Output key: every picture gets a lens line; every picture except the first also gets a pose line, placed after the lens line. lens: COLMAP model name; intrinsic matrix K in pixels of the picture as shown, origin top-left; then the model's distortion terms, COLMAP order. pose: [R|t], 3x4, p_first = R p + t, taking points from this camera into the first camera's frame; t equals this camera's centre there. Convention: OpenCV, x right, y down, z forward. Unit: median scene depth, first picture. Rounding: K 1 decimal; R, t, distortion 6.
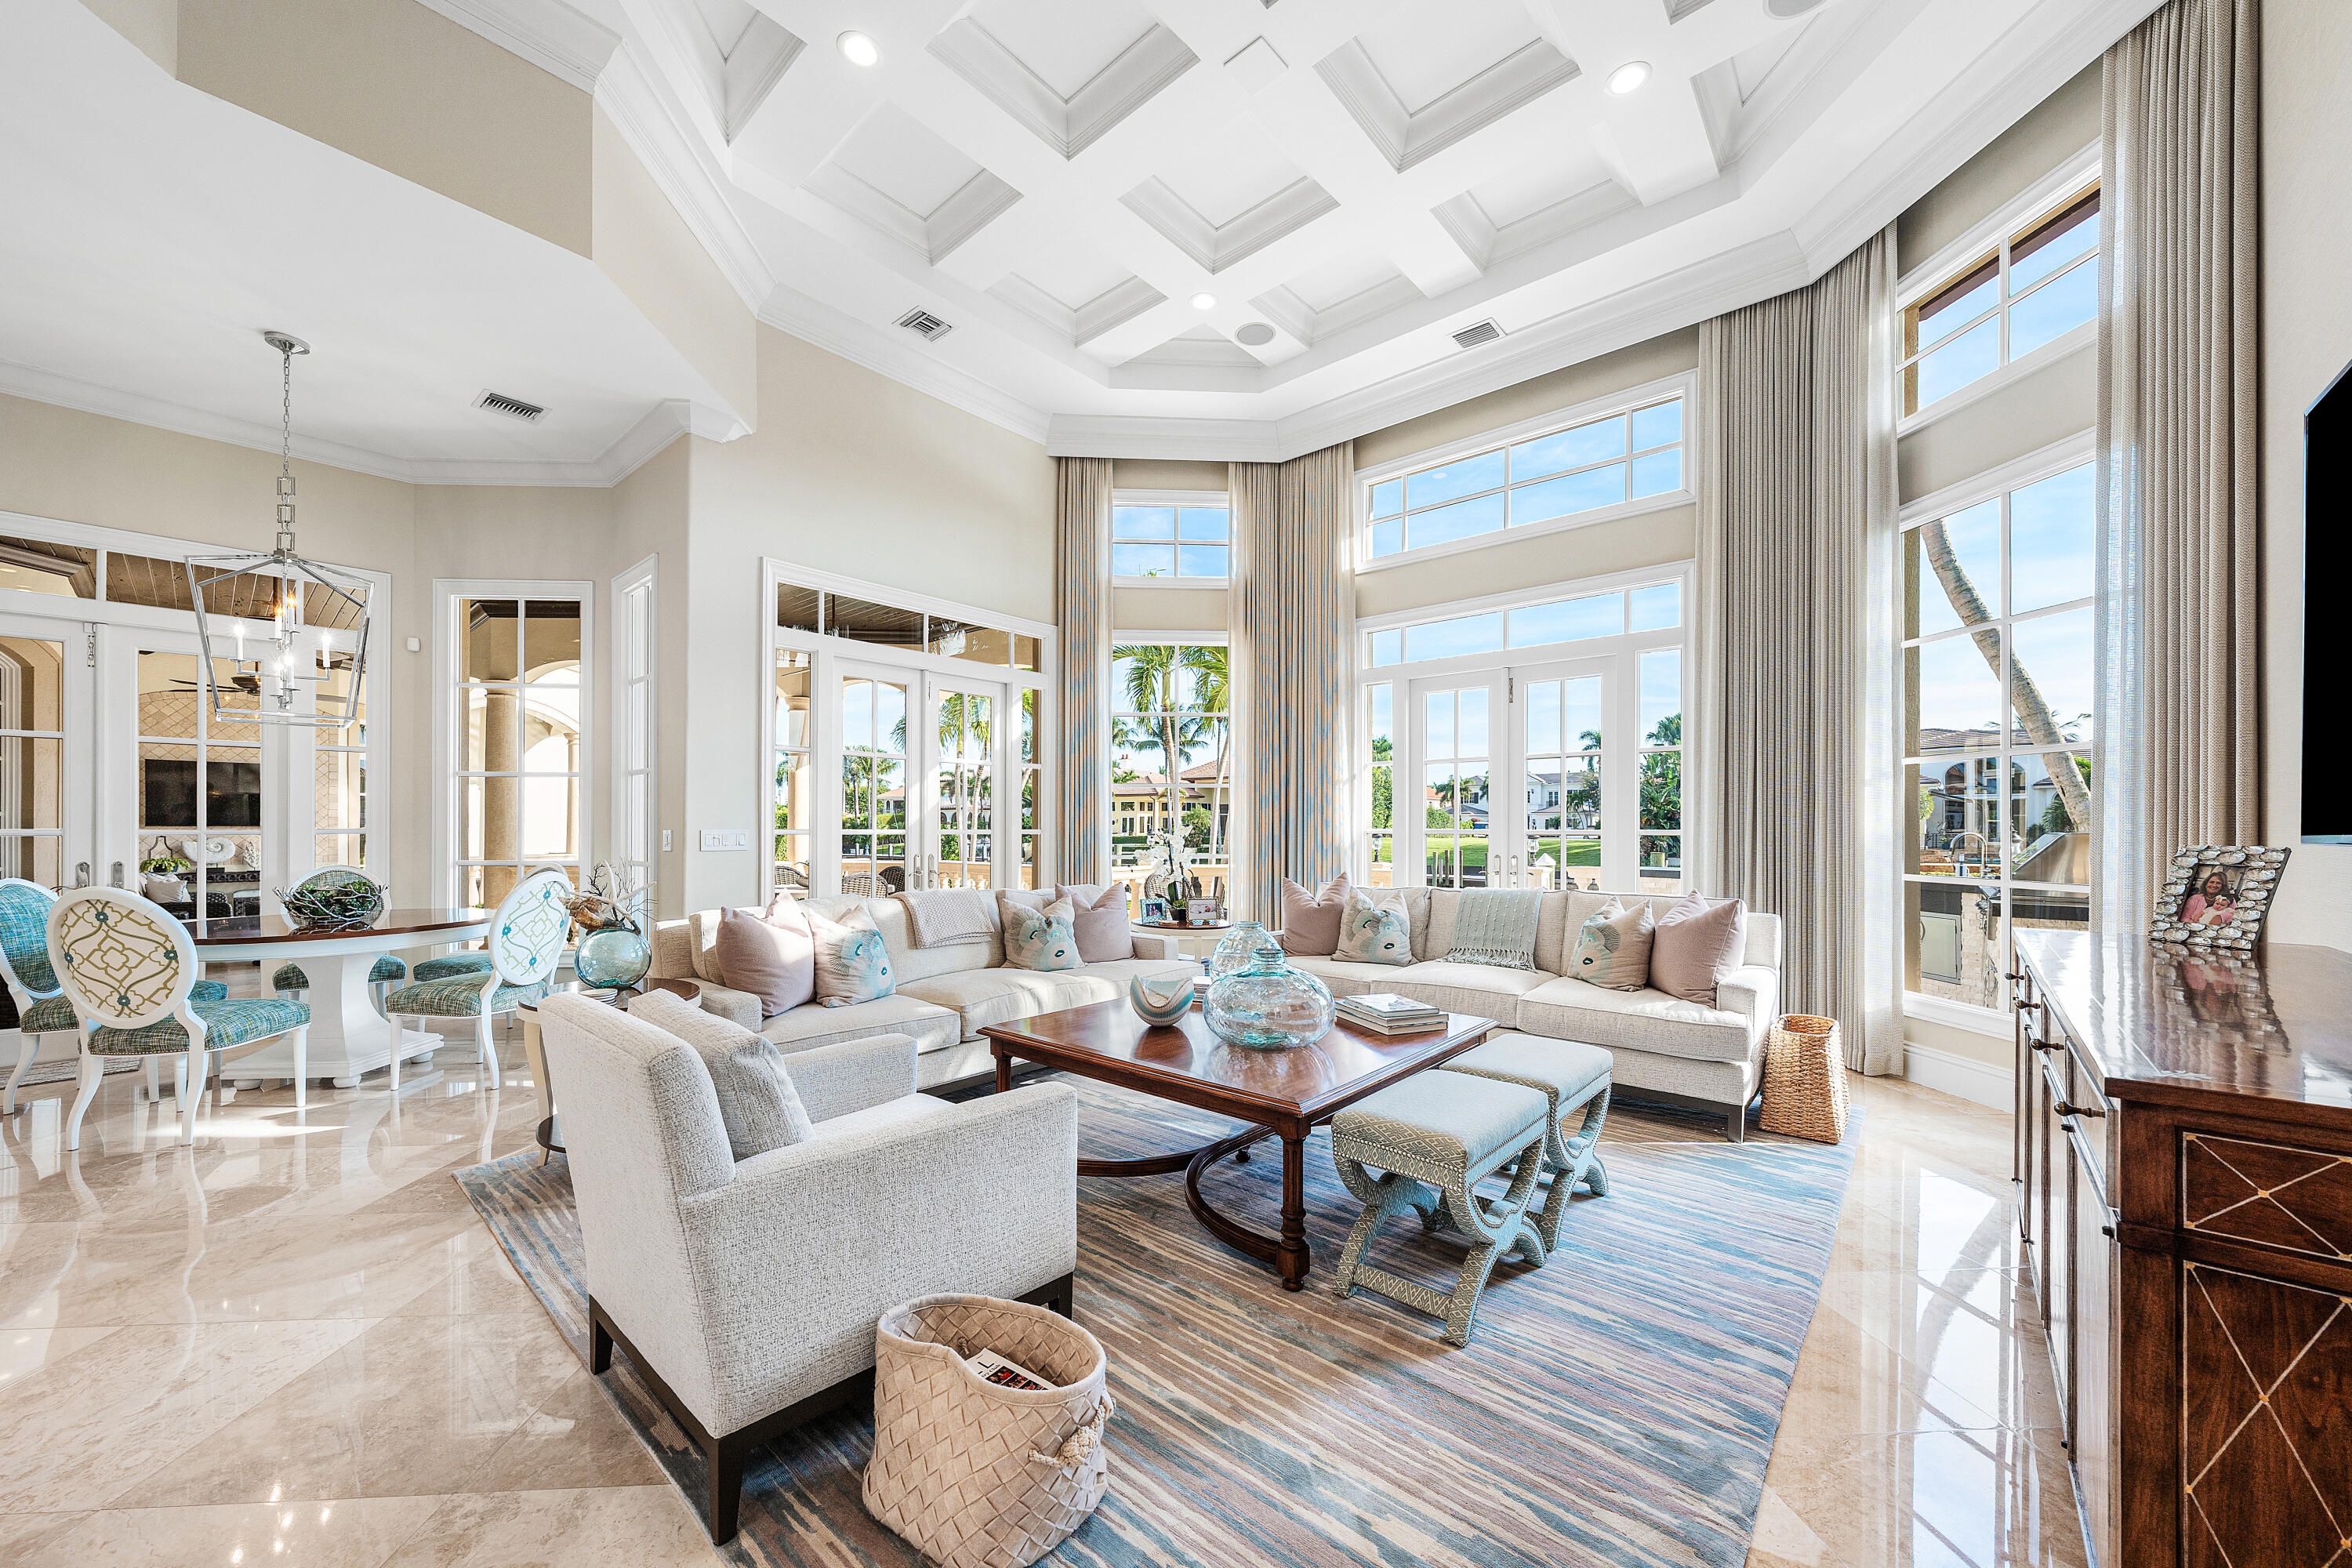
lens RADIAL K [[863.1, 0, 1160.7], [0, 863.1, 828.6], [0, 0, 1]] dist [0.001215, 0.000176]
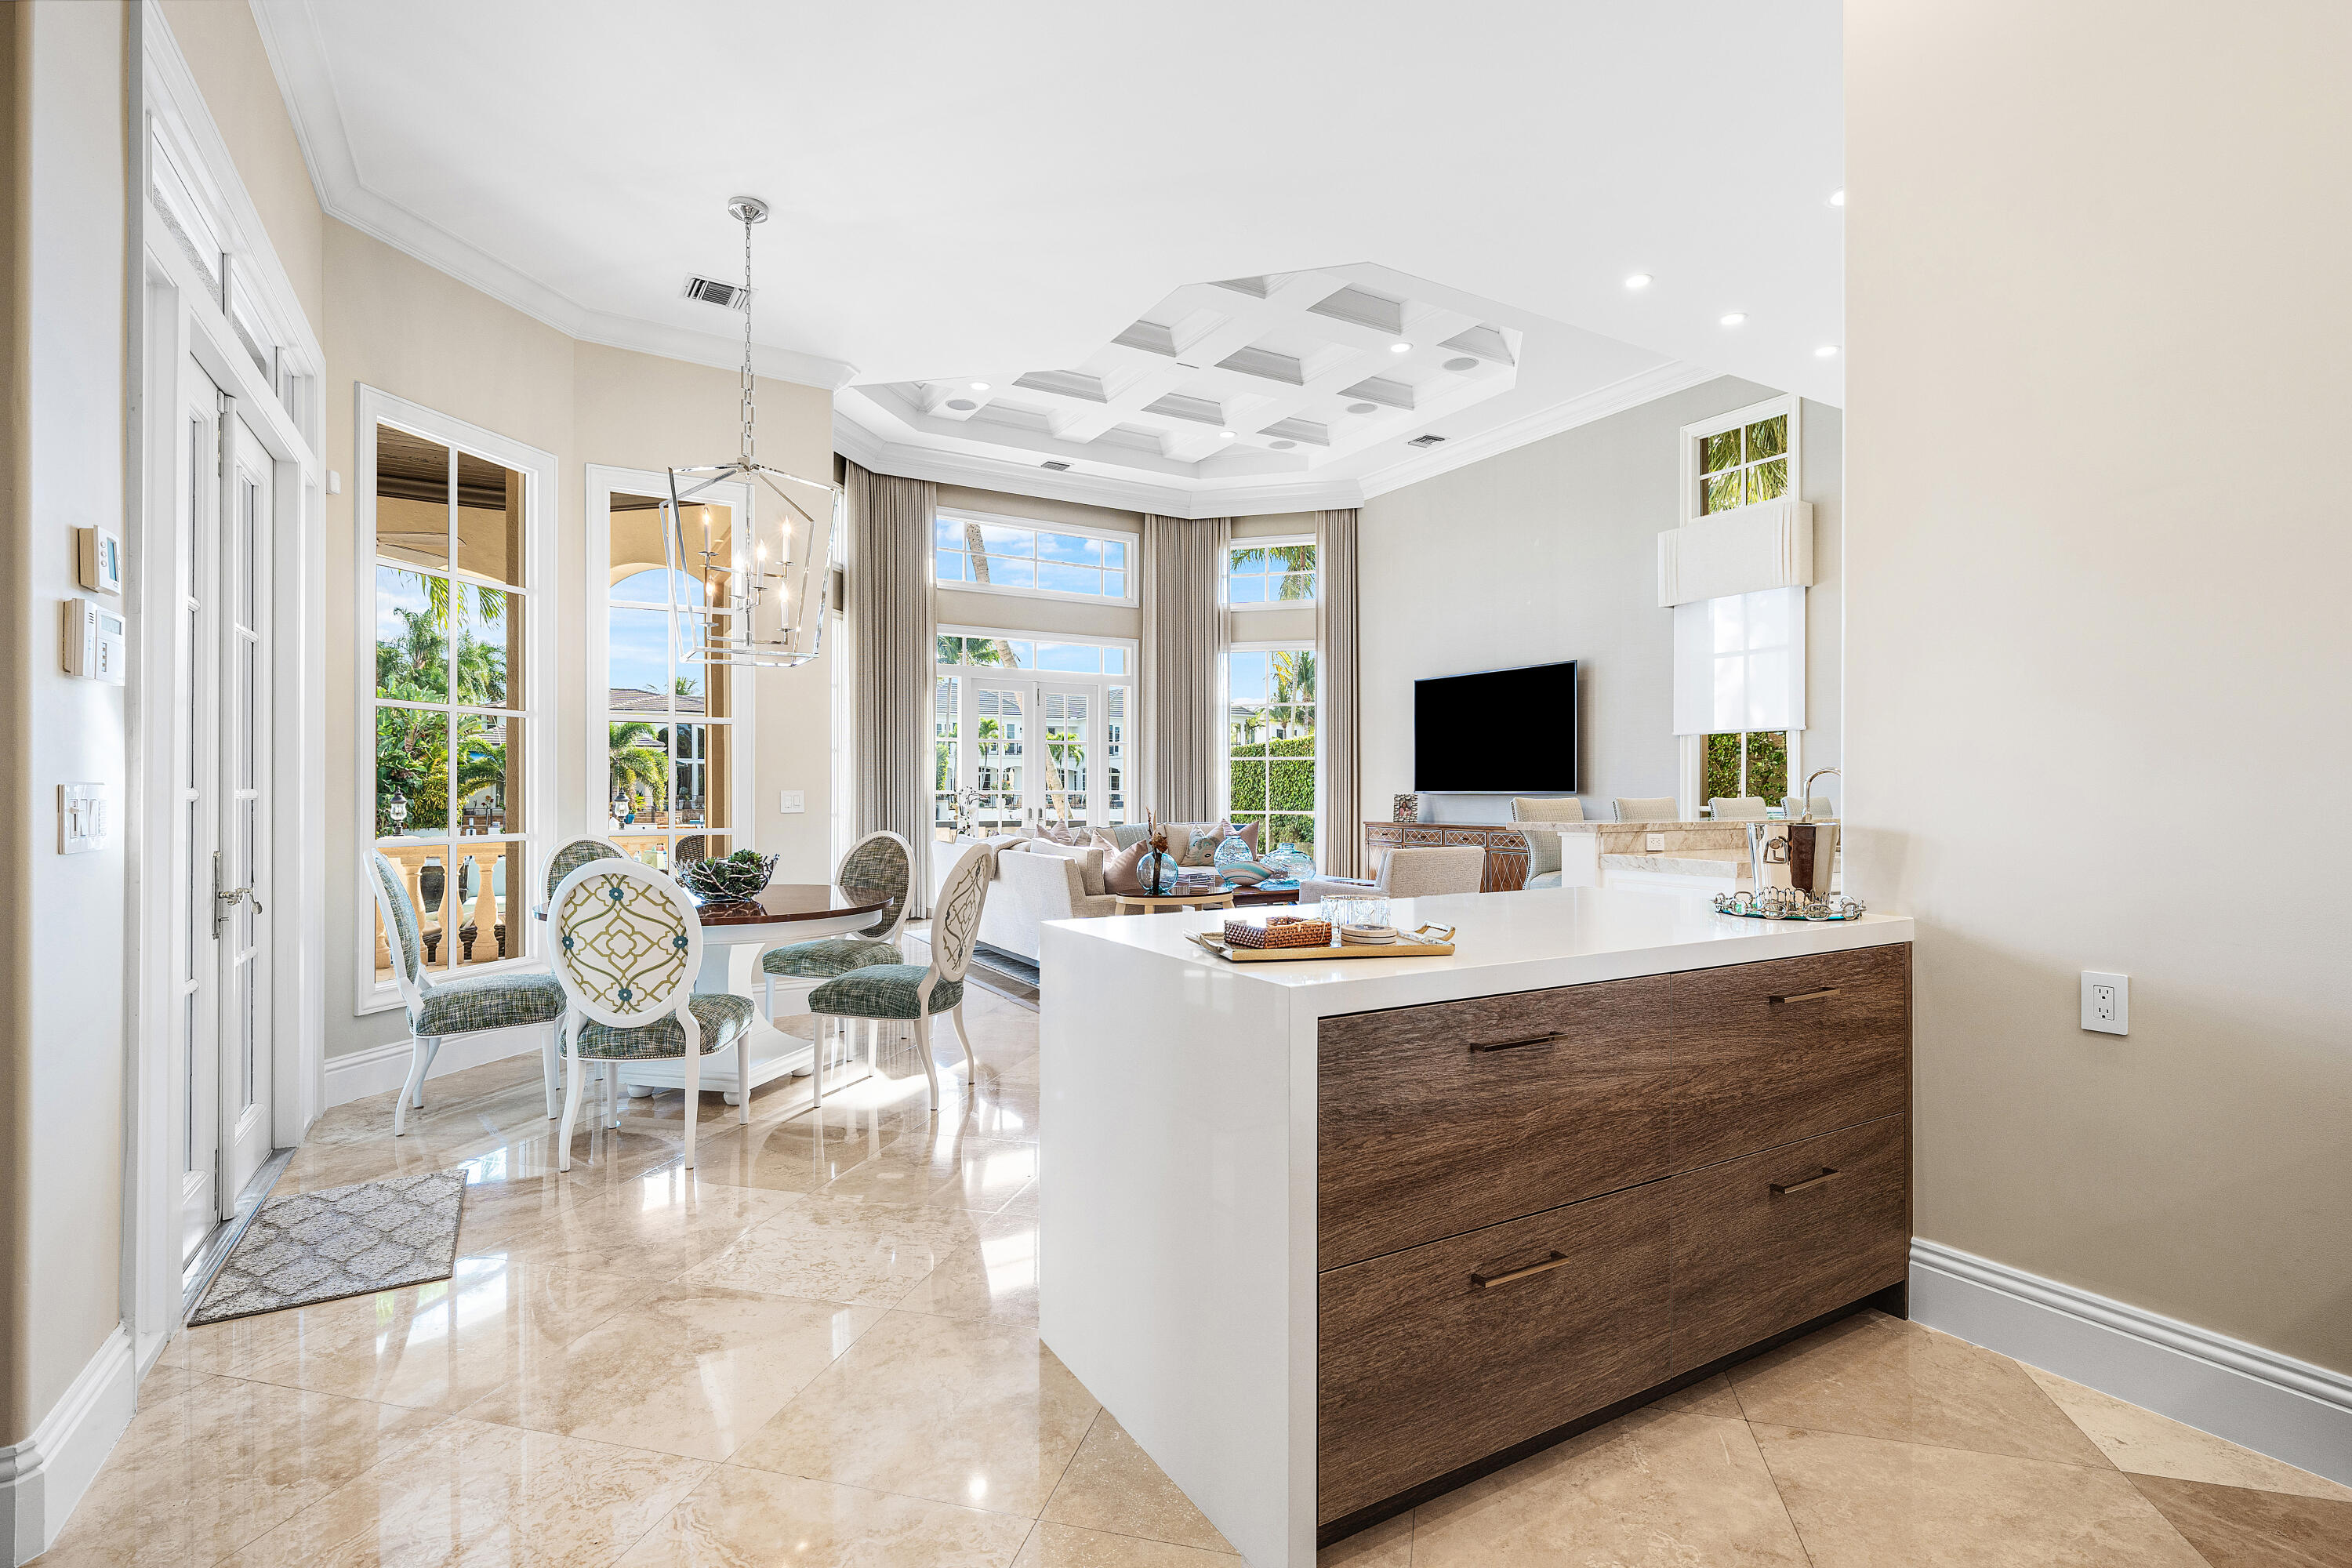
lens RADIAL K [[1119.6, 0, 1159.7], [0, 1119.6, 790.0], [0, 0, 1]] dist [0.004002, 0.000122]
pose [[0.320596, 0.004403, 0.947206, -1.564795], [-0.004309, 0.999986, -0.003189, 0.011530], [-0.947206, -0.003059, 0.320610, 0.197983]]
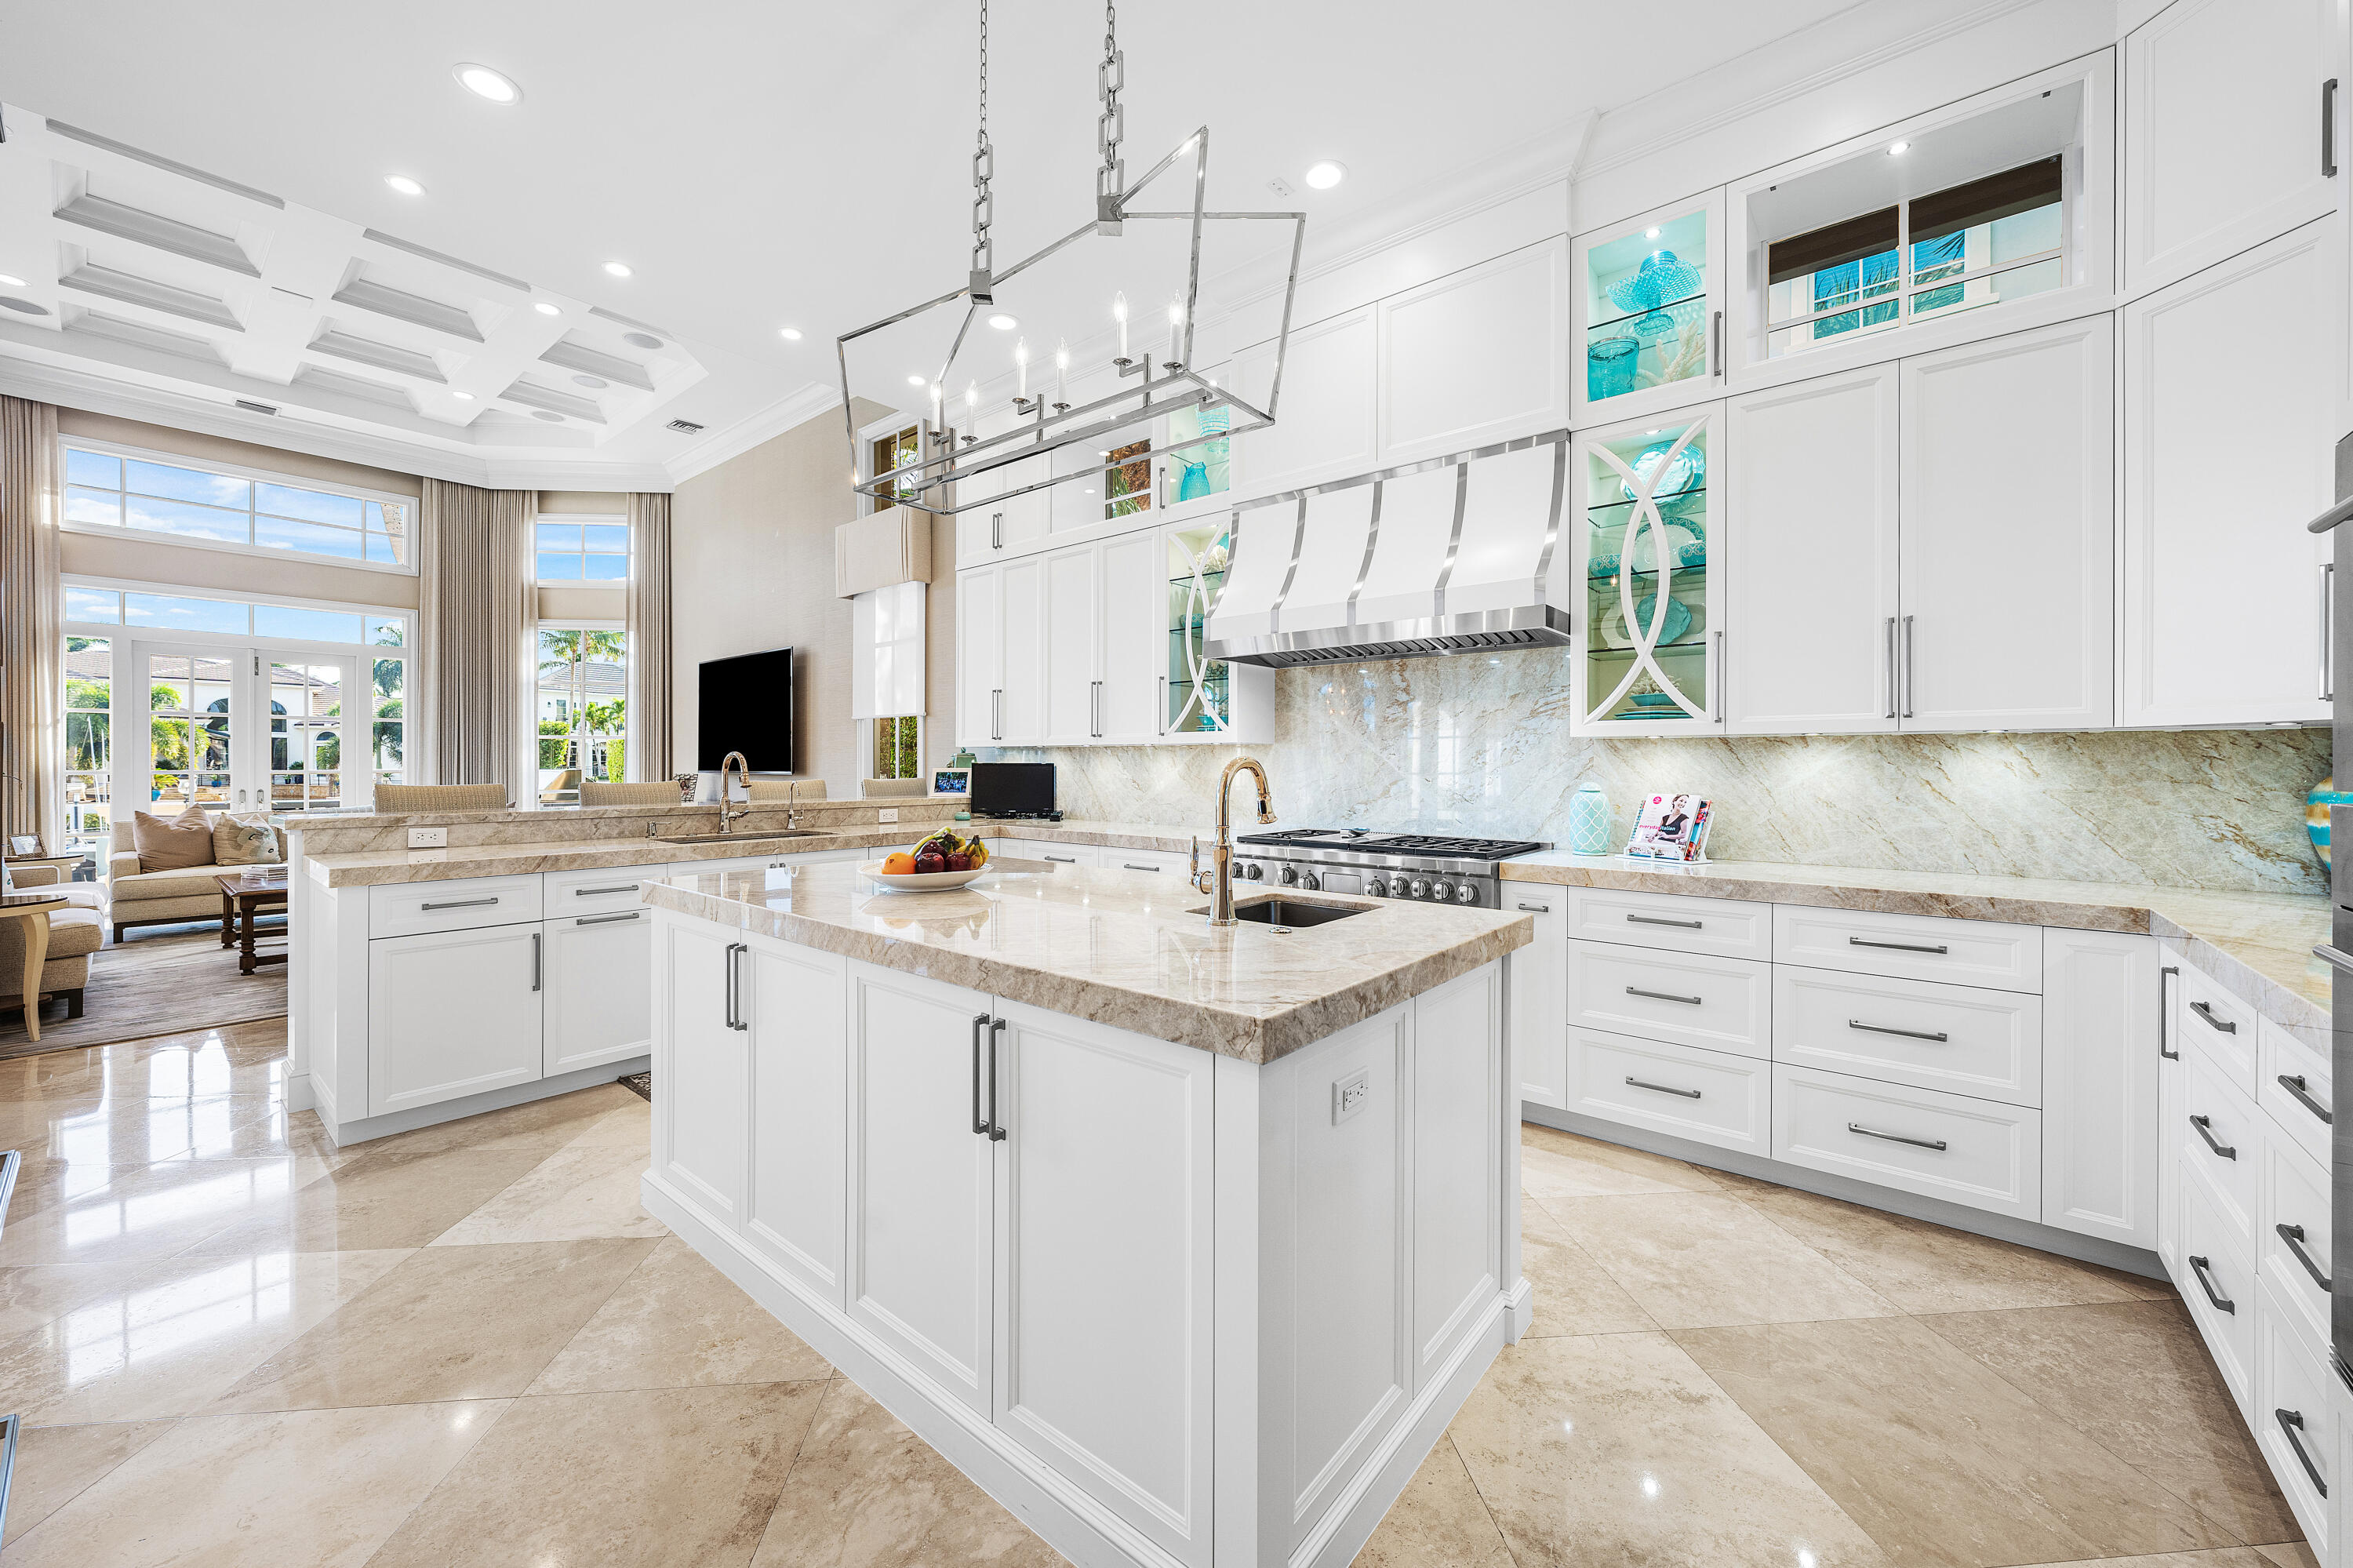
lens RADIAL K [[893.4, 0, 1182.0], [0, 893.4, 763.1], [0, 0, 1]] dist [0.000746, 0.000200]
pose [[-0.037374, 0.001183, 0.999301, -1.180349], [-0.000267, 0.999999, -0.001194, -0.008190], [-0.999301, -0.000311, -0.037374, -0.437620]]
